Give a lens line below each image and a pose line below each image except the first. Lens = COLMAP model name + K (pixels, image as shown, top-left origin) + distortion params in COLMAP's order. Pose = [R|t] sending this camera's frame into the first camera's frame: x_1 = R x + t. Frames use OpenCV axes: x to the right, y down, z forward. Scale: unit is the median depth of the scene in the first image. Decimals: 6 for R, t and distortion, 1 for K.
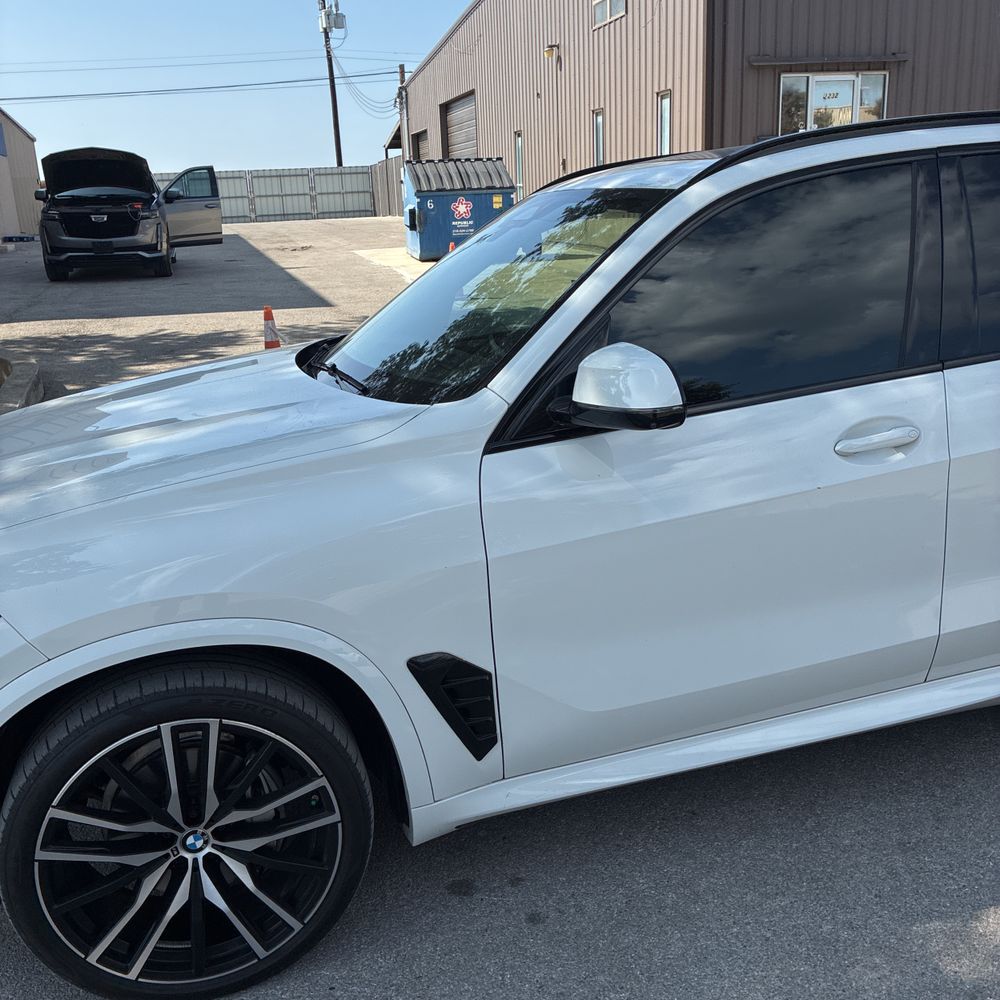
lens RADIAL K [[1013.3, 0, 497.4], [0, 1013.3, 497.2], [0, 0, 1]] dist [0.019099, 0.000000]
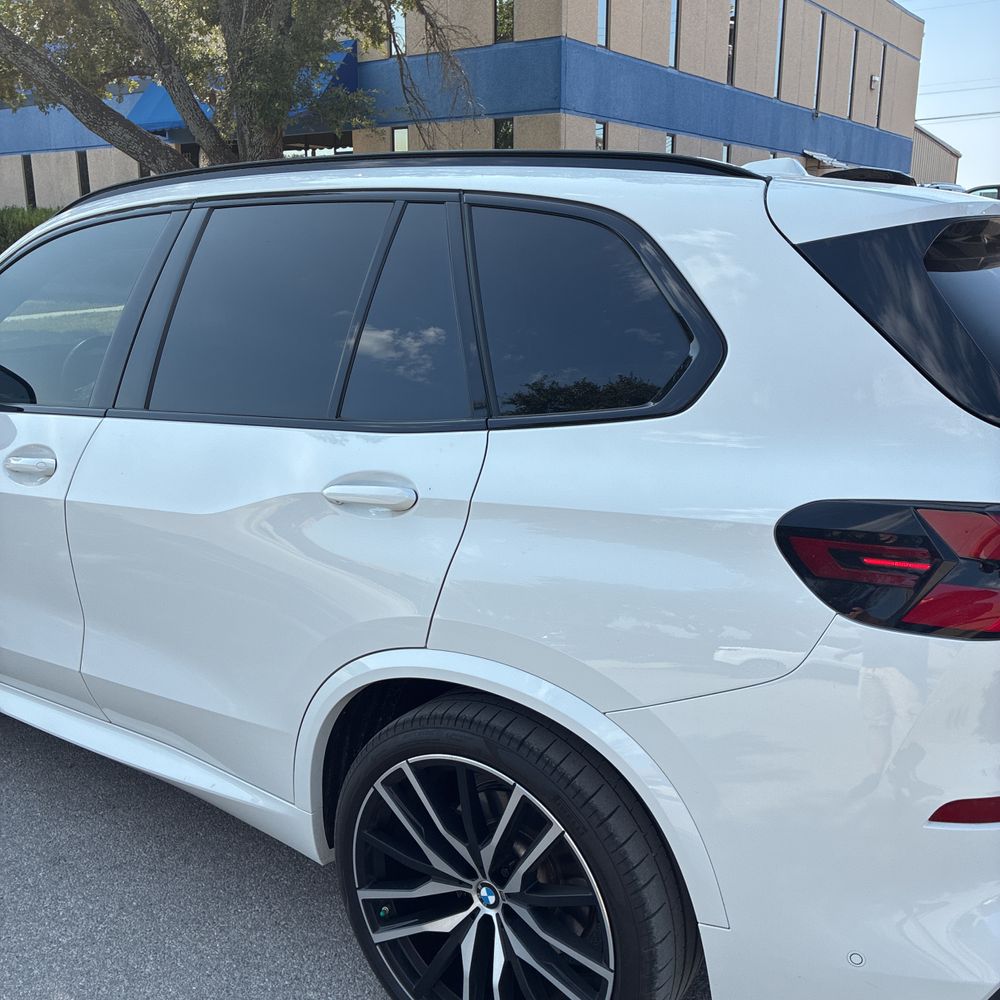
lens RADIAL K [[1013.3, 0, 503.4], [0, 1013.3, 503.4], [0, 0, 1]] dist [0.019099, 0.000000]
pose [[0.629468, 0.240475, -0.738879, 0.208612], [-0.245590, 0.963732, 0.104432, -0.035280], [0.737194, 0.115724, 0.665697, 0.091105]]
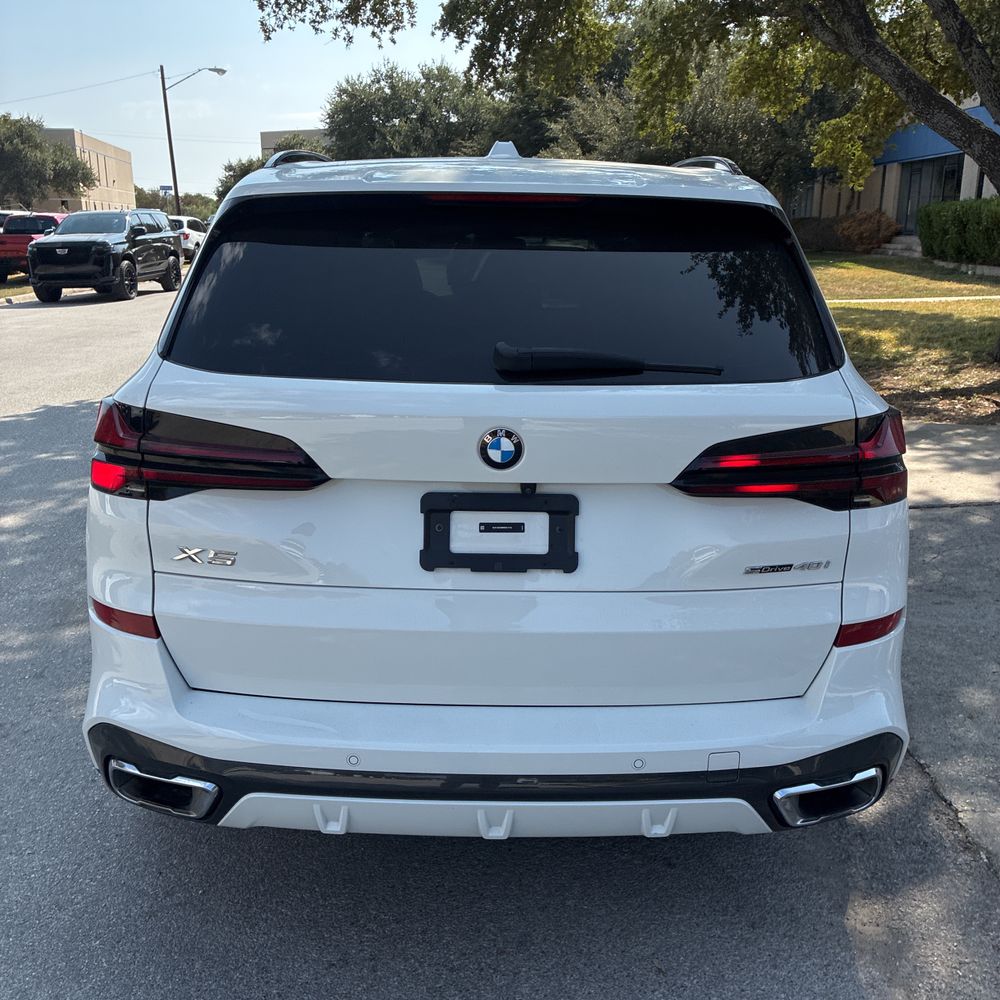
lens RADIAL K [[1013.3, 0, 504.6], [0, 1013.3, 494.2], [0, 0, 1]] dist [0.019099, 0.000000]
pose [[-0.283734, 0.288082, -0.914606, 0.273175], [-0.255059, 0.896771, 0.361590, -0.082685], [0.924359, 0.335874, -0.180966, 0.249364]]
